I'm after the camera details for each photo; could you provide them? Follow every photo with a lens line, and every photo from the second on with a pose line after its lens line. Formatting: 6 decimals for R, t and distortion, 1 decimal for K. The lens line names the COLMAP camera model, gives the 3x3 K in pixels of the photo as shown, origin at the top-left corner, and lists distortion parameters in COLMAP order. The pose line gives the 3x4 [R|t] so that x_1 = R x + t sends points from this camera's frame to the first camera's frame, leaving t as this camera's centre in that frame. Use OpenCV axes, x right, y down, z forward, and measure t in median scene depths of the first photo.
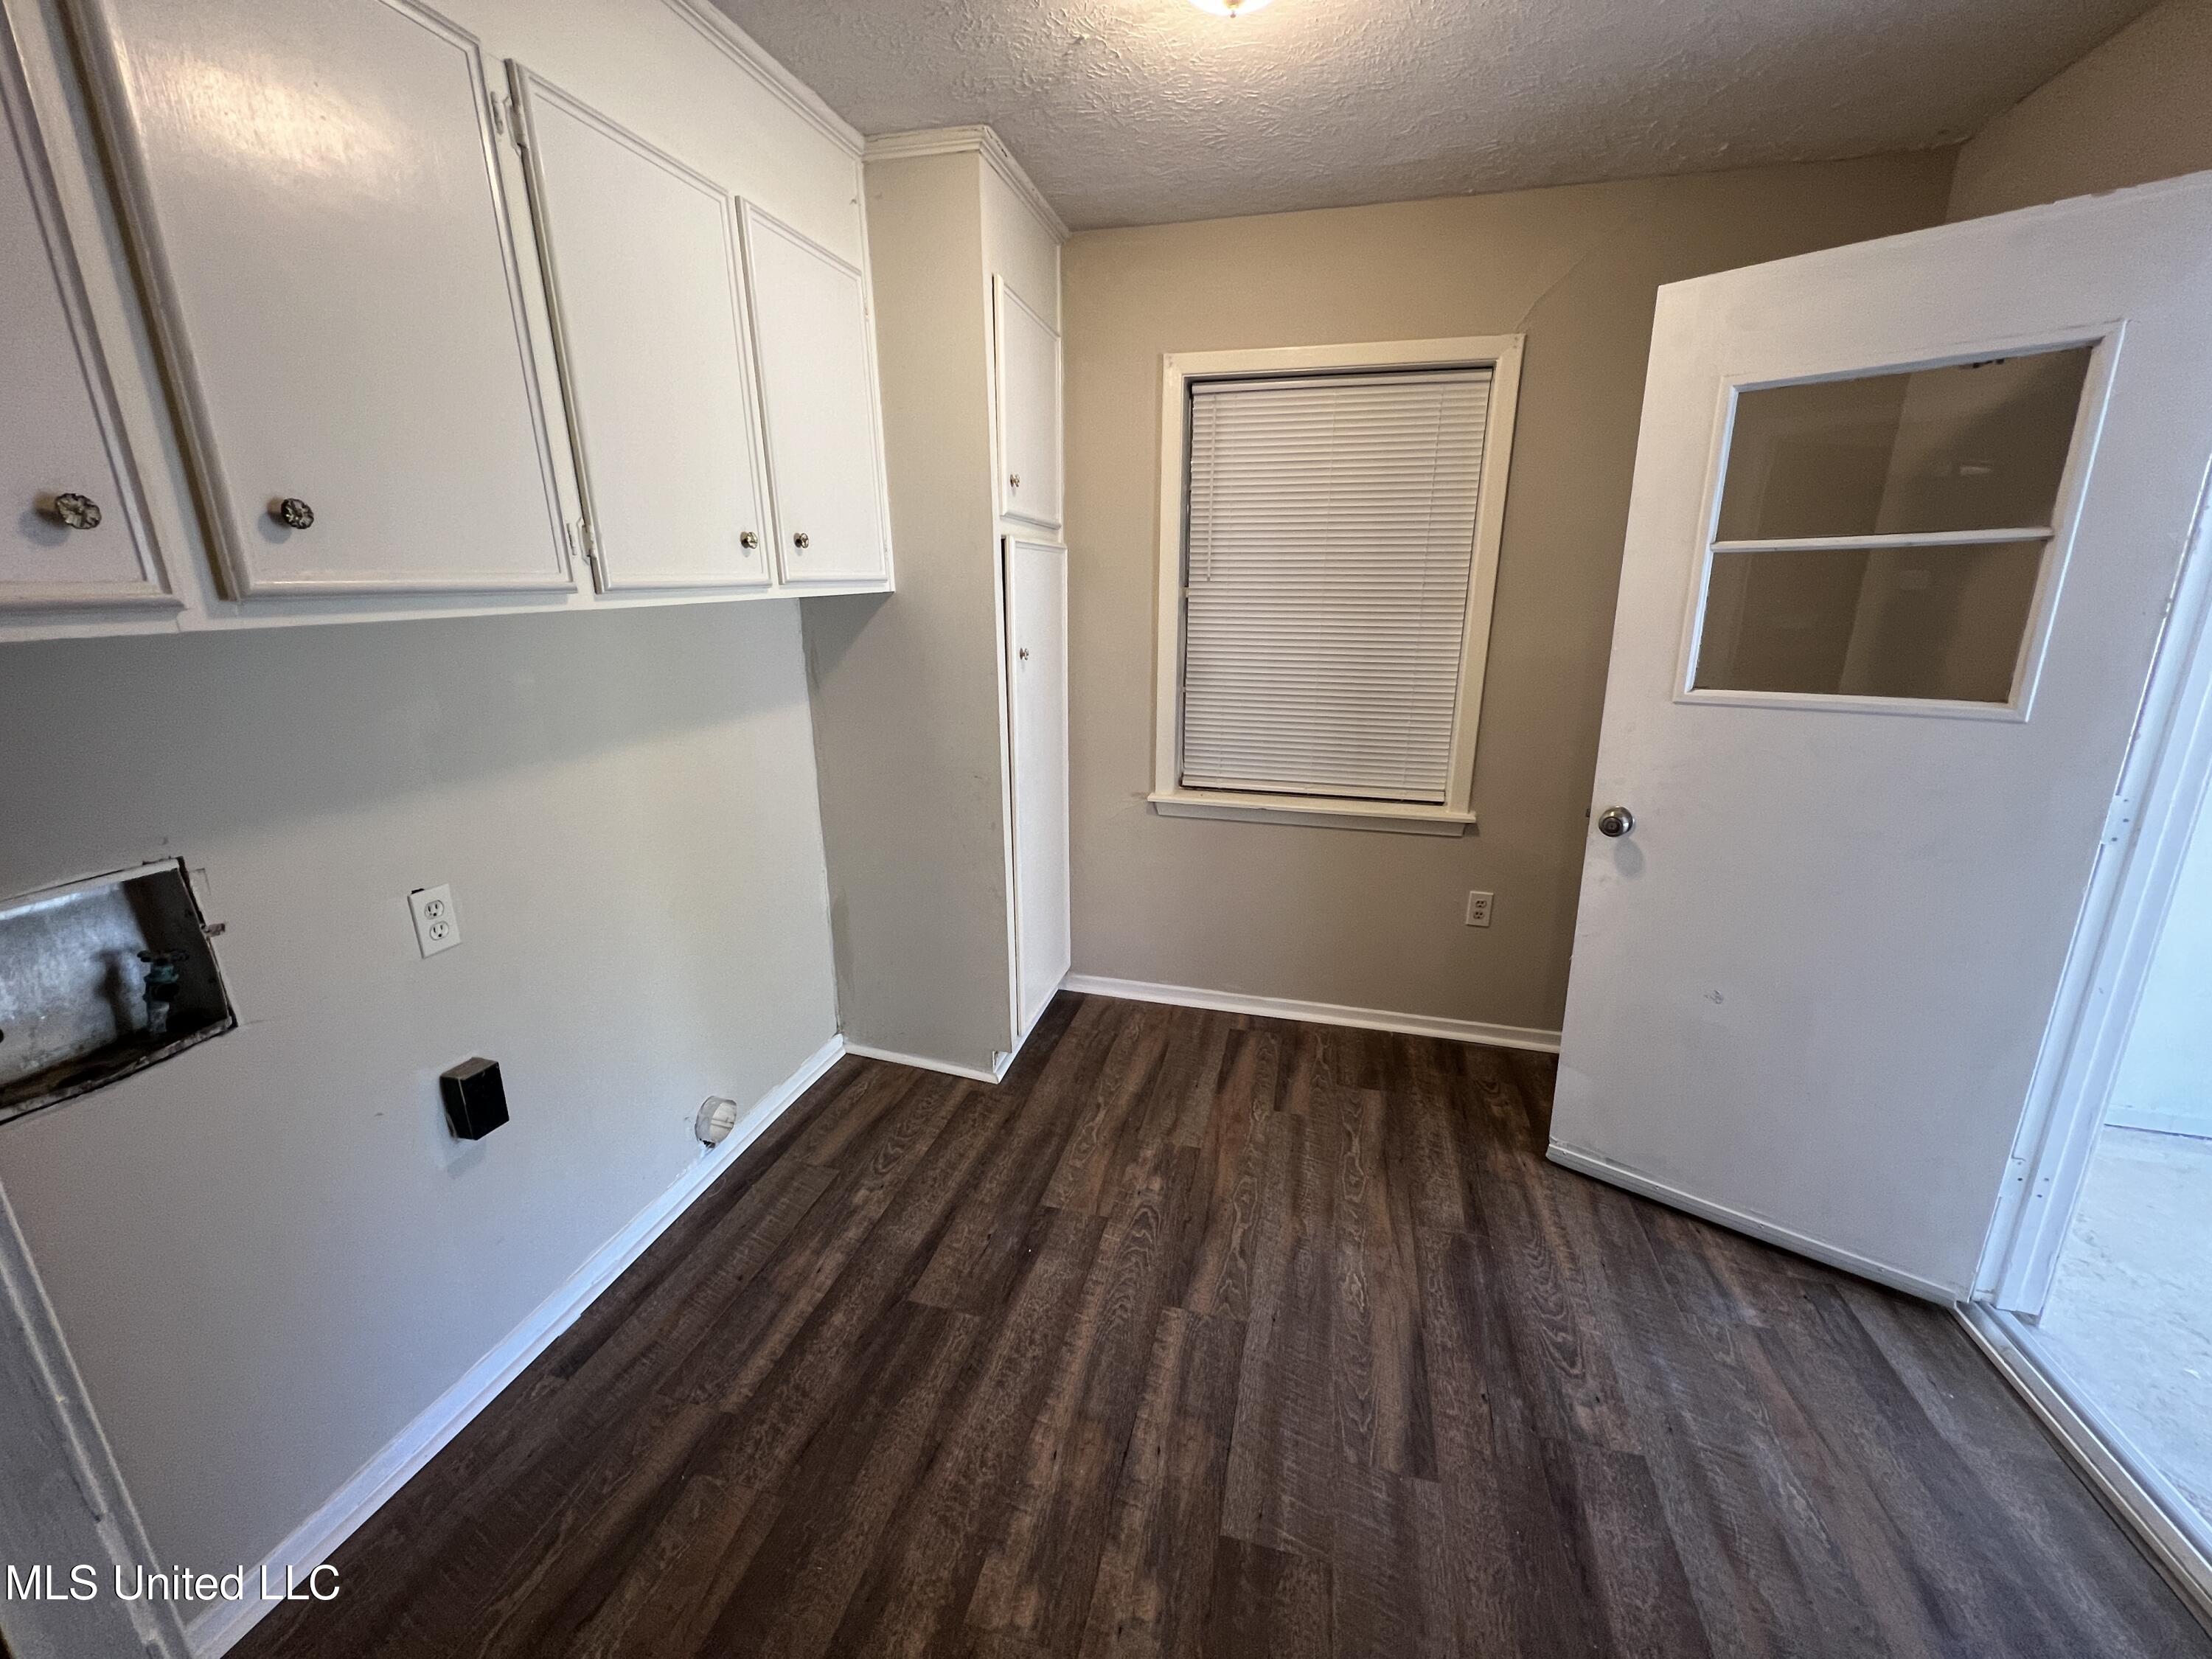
lens RADIAL K [[882.4, 0, 1106.0], [0, 882.4, 829.5], [0, 0, 1]] dist [0.001288, 0.000069]
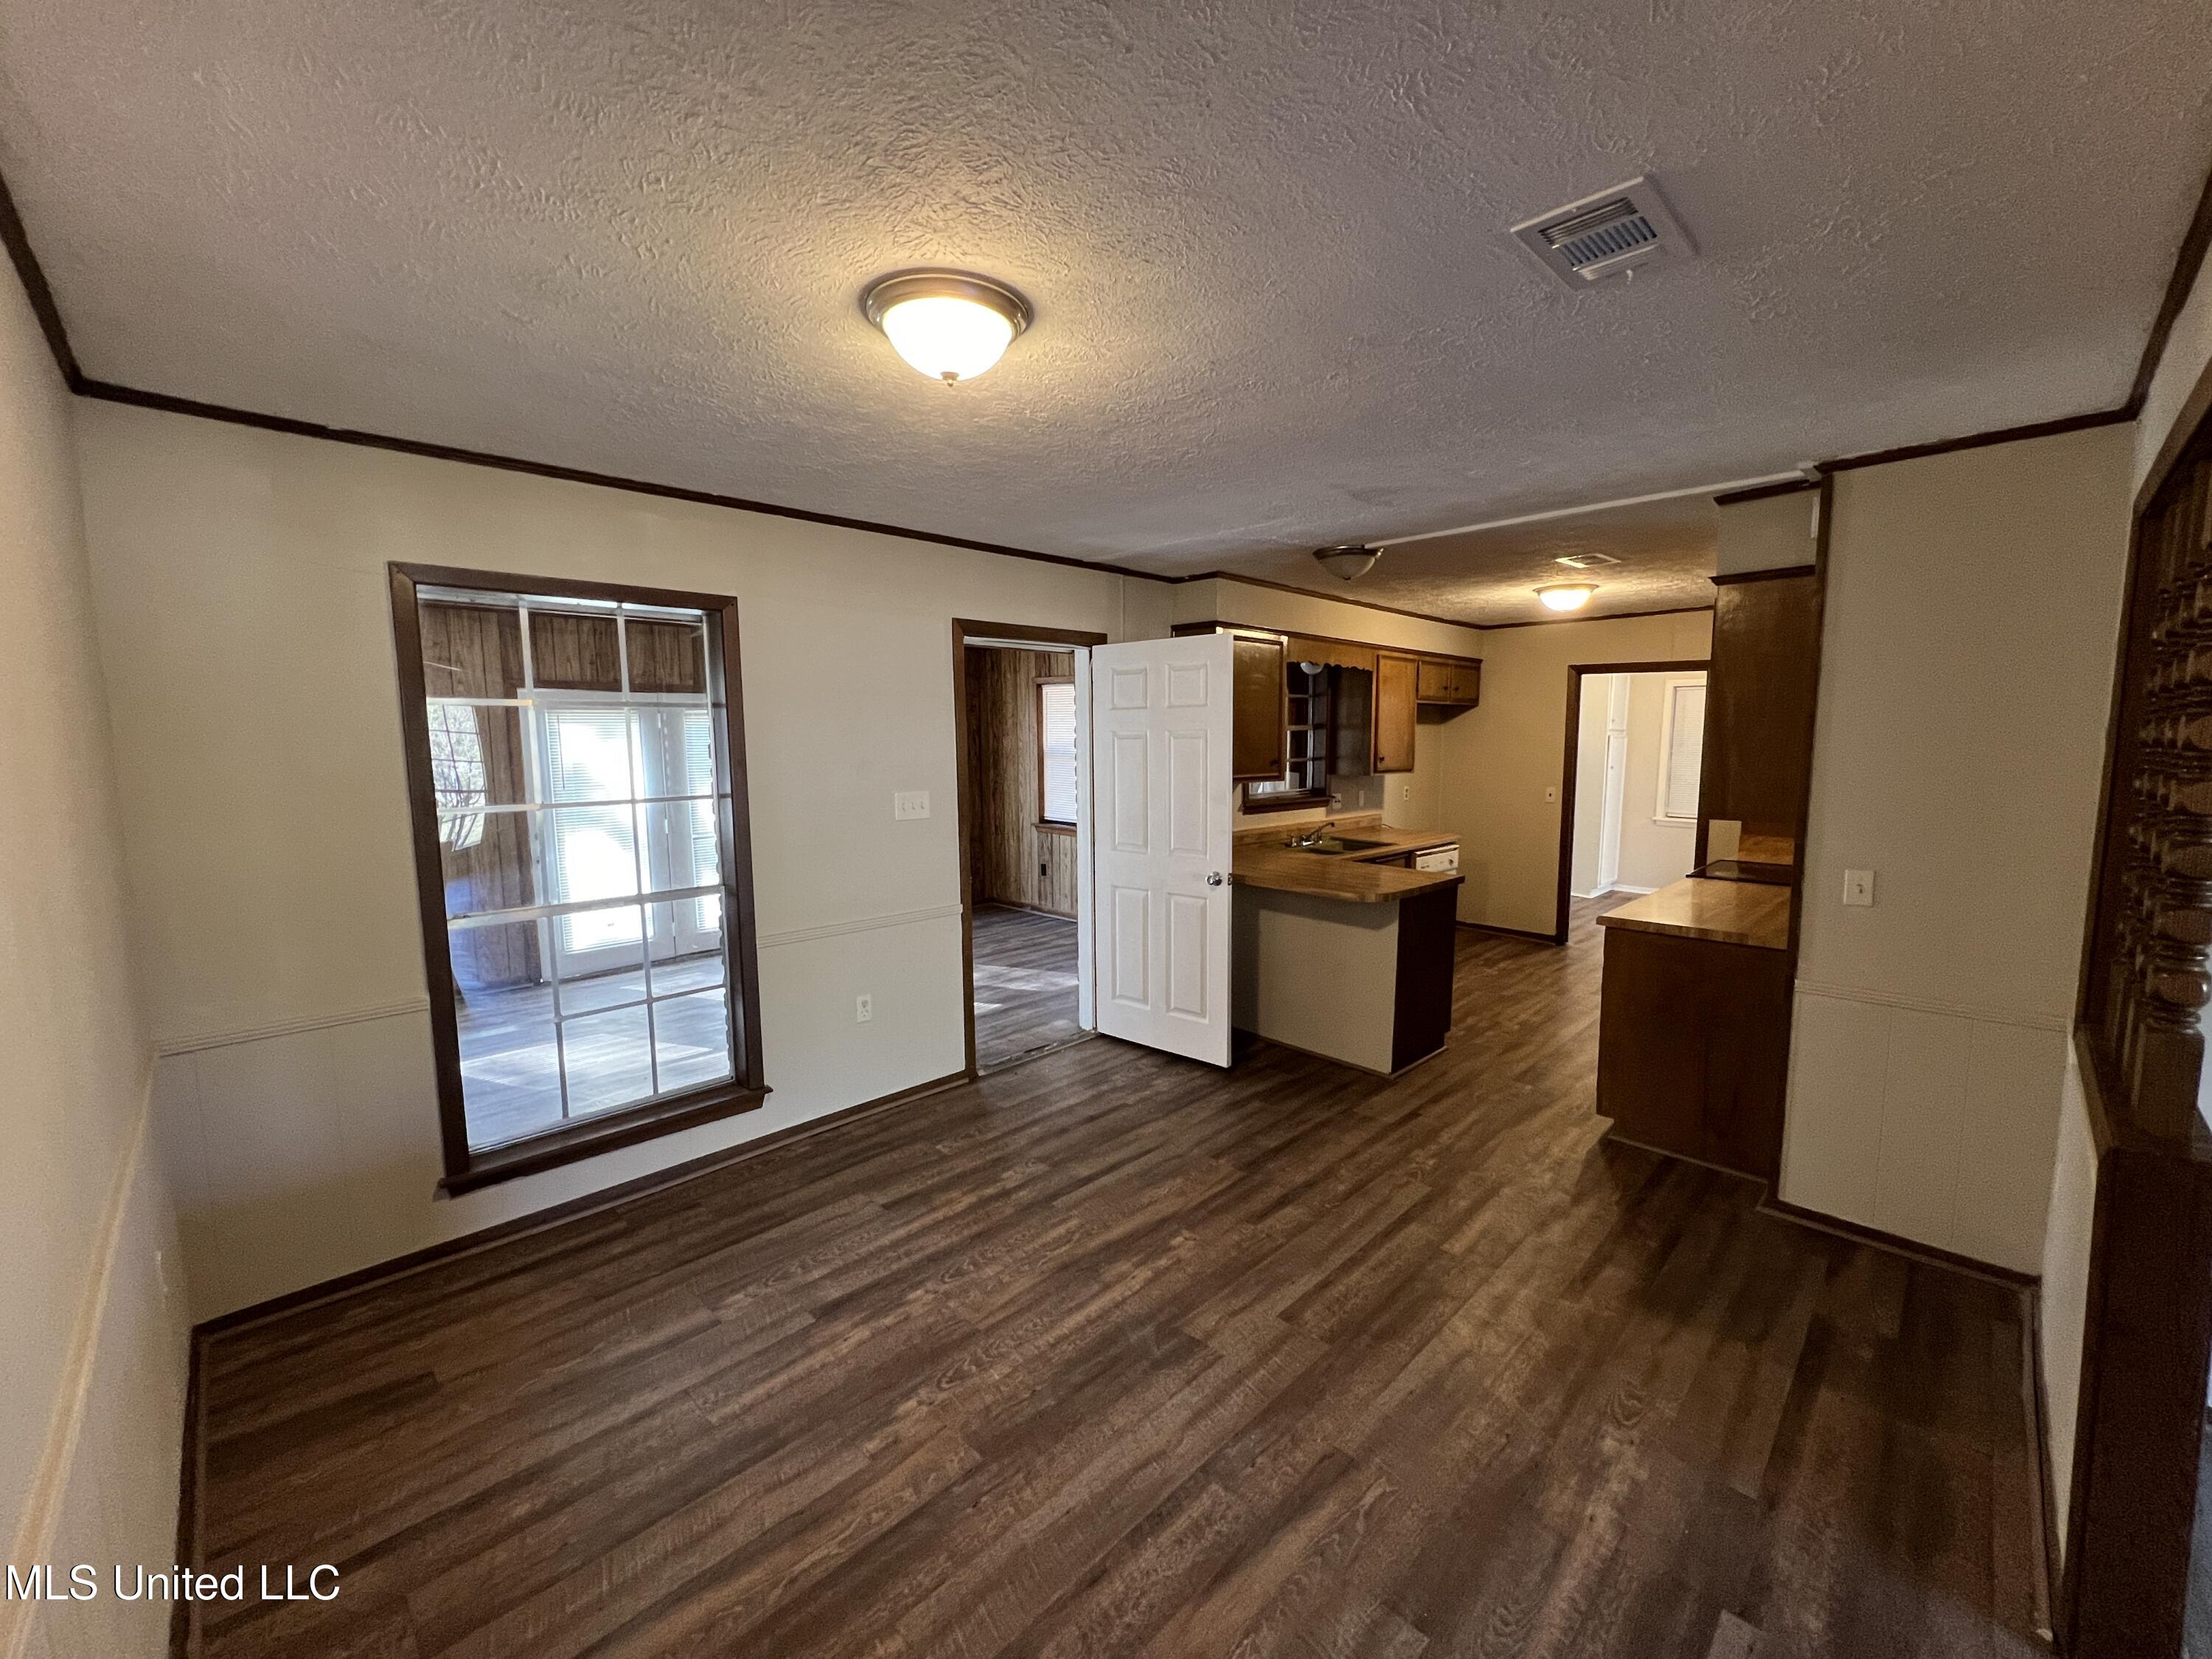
lens RADIAL K [[882.4, 0, 1106.0], [0, 882.4, 829.5], [0, 0, 1]] dist [0.001288, 0.000069]
pose [[0.856971, 0.057046, -0.512198, -0.006575], [-0.147085, 0.979592, -0.136990, 0.832195], [0.493930, 0.192733, 0.847872, -2.968740]]
